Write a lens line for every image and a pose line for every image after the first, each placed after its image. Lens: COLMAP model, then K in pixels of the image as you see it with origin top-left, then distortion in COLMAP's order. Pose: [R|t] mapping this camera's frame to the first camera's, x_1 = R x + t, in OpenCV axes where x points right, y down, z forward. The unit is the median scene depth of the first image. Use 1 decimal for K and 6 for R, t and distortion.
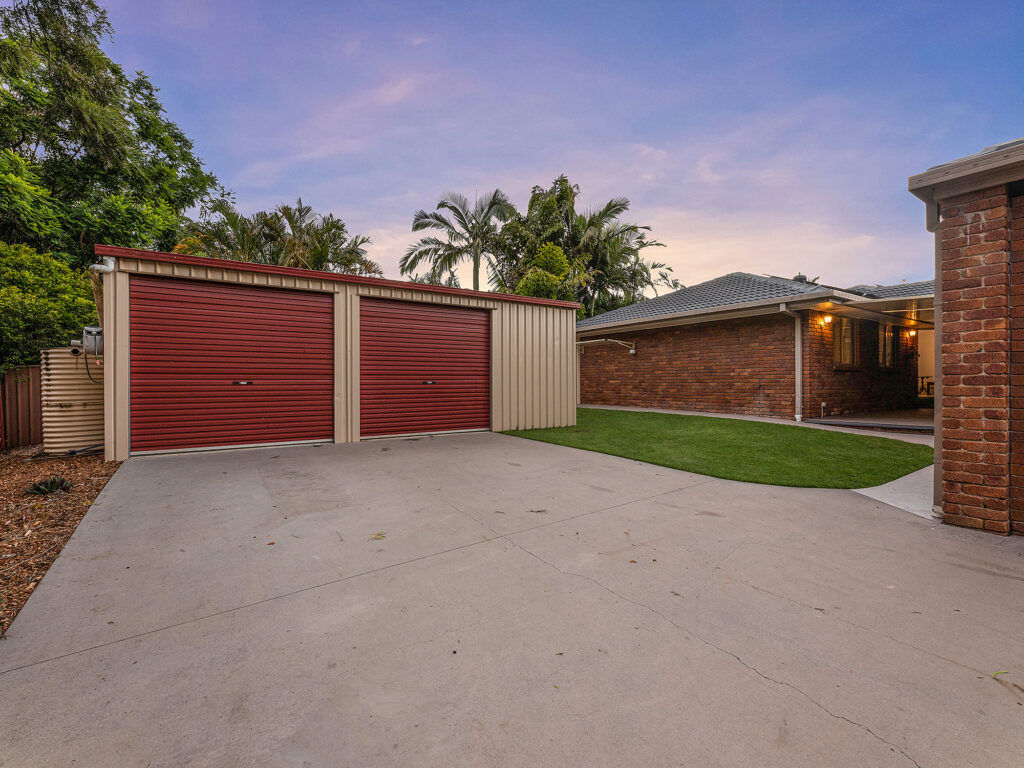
lens RADIAL K [[463.2, 0, 512.0], [0, 463.2, 384.0], [0, 0, 1]] dist [0.001465, 0.000334]
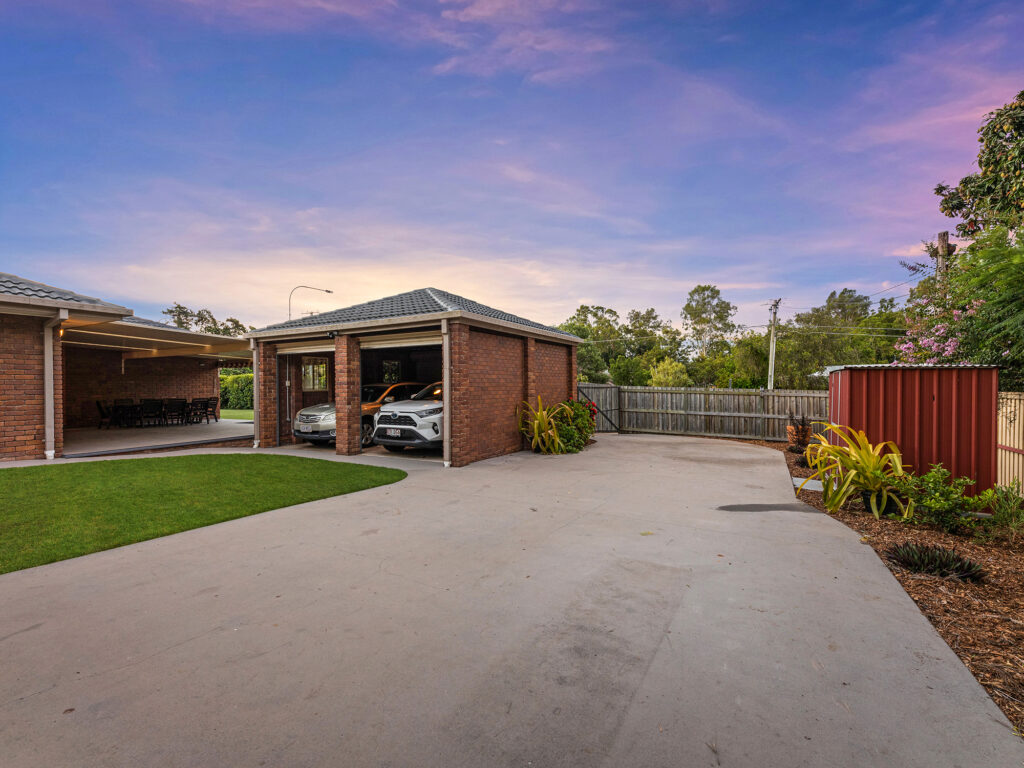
lens RADIAL K [[463.2, 0, 512.0], [0, 463.2, 384.0], [0, 0, 1]] dist [0.001465, 0.000334]
pose [[-0.446116, 0.012647, 0.894886, -1.111039], [0.014160, 0.999875, -0.007072, -0.076011], [-0.894863, 0.009517, -0.446239, 1.651742]]
